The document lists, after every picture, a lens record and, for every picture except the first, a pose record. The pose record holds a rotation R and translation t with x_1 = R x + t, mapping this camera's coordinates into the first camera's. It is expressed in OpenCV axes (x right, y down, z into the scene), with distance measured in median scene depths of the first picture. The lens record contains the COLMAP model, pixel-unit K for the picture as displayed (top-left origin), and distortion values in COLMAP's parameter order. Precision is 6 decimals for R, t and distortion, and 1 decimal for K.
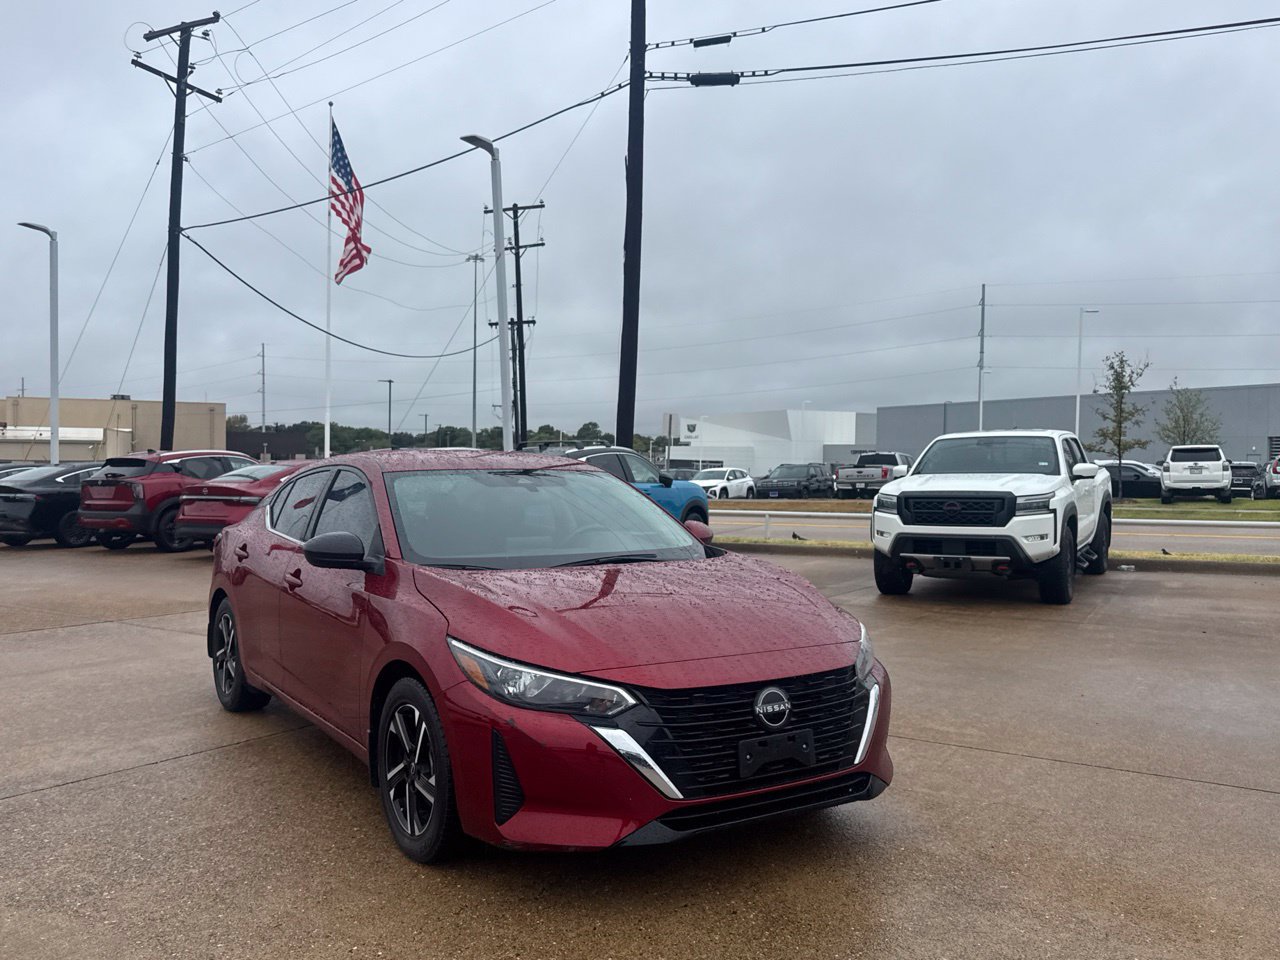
lens RADIAL K [[1055.1, 0, 638.4], [0, 1055.1, 485.6], [0, 0, 1]] dist [0.089603, -0.138112]
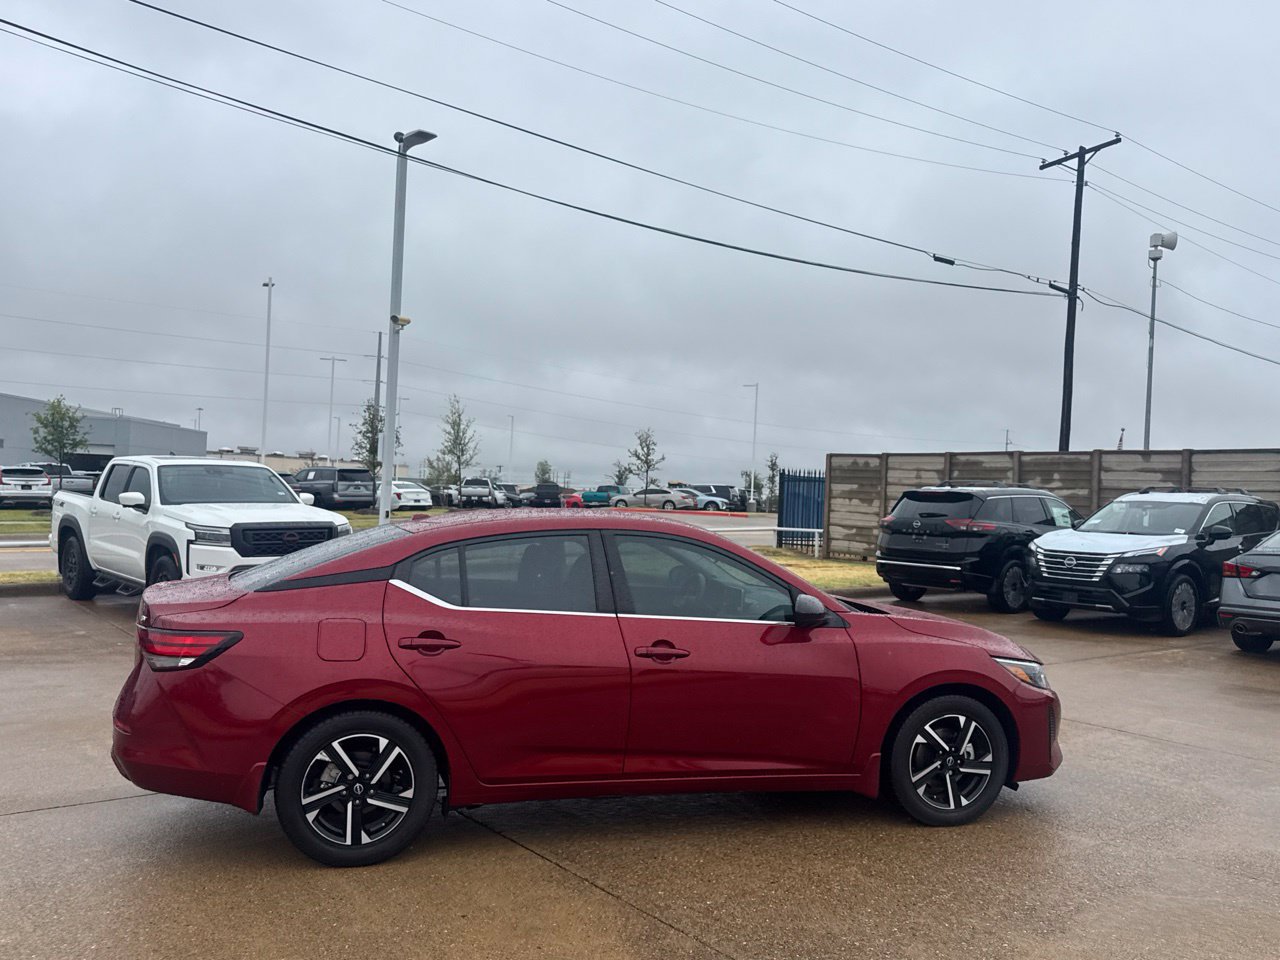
lens RADIAL K [[1049.6, 0, 634.7], [0, 1049.6, 481.8], [0, 0, 1]] dist [0.170909, -0.329390]
pose [[0.318173, 0.011018, 0.947969, -0.334972], [-0.007190, 0.999932, -0.009209, -0.015513], [-0.948005, -0.003885, 0.318231, 0.193547]]
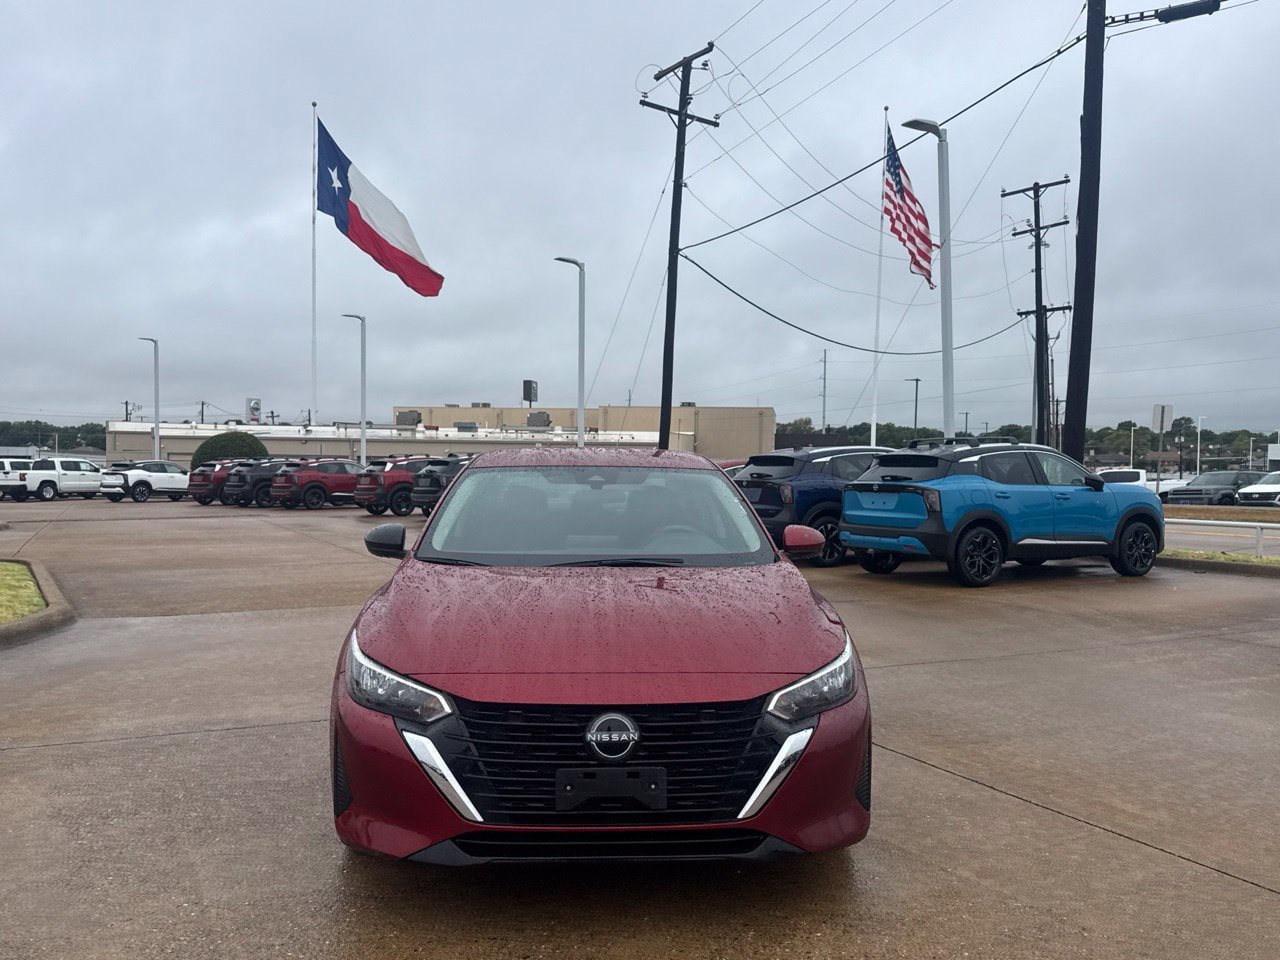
lens RADIAL K [[1049.6, 0, 634.7], [0, 1049.6, 481.8], [0, 0, 1]] dist [0.170909, -0.329390]
pose [[0.868927, 0.012566, -0.494781, 0.112779], [-0.014313, 0.999898, 0.000259, -0.000576], [0.494733, 0.006857, 0.869018, 0.047461]]
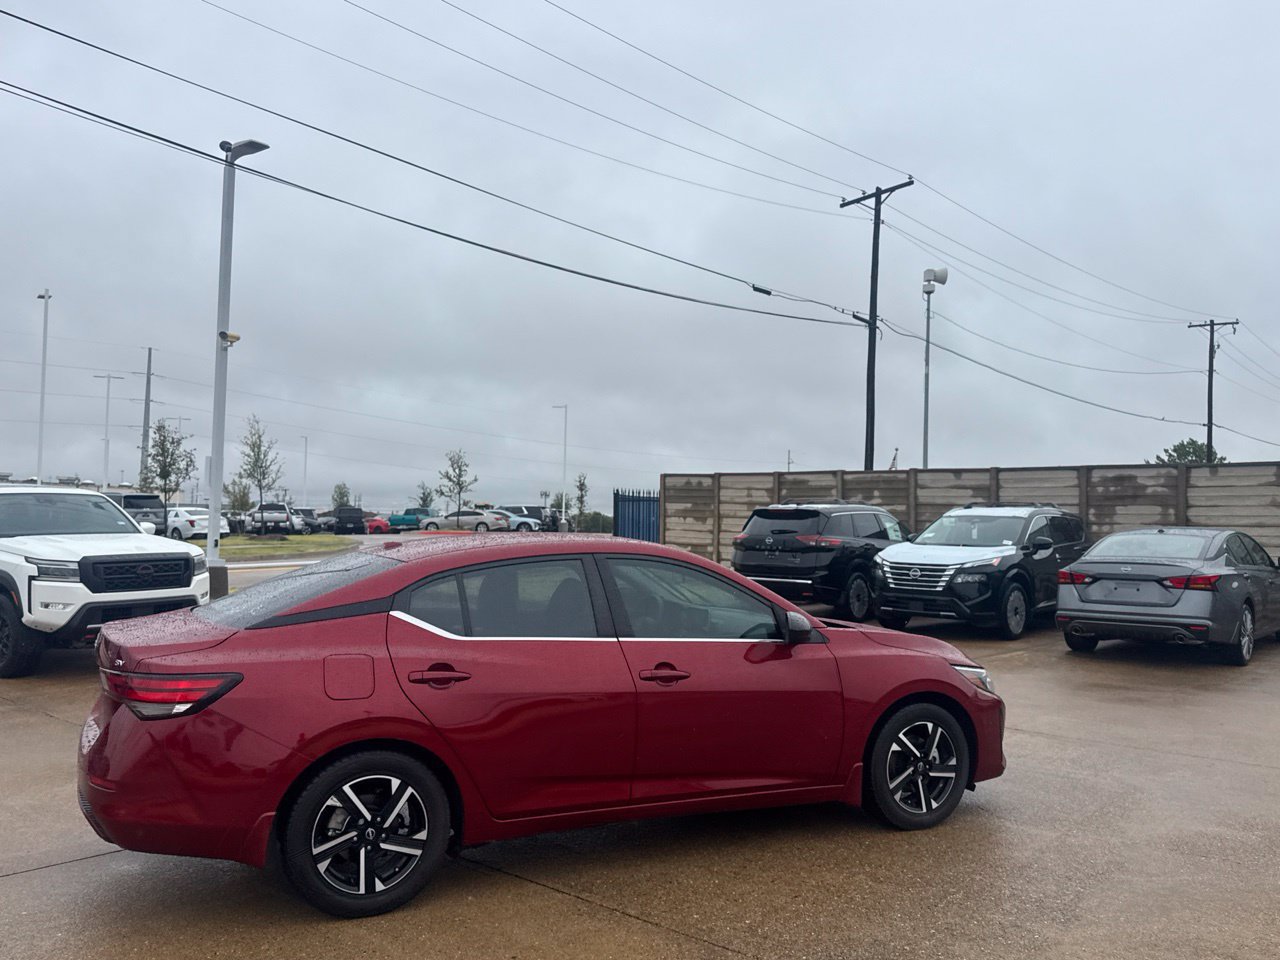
lens RADIAL K [[1050.4, 0, 633.4], [0, 1050.4, 471.9], [0, 0, 1]] dist [0.170926, -0.345360]
pose [[0.132373, 0.036525, 0.990527, -0.346878], [0.008902, 0.999237, -0.038036, -0.015980], [-0.991160, 0.013853, 0.131947, 0.242209]]
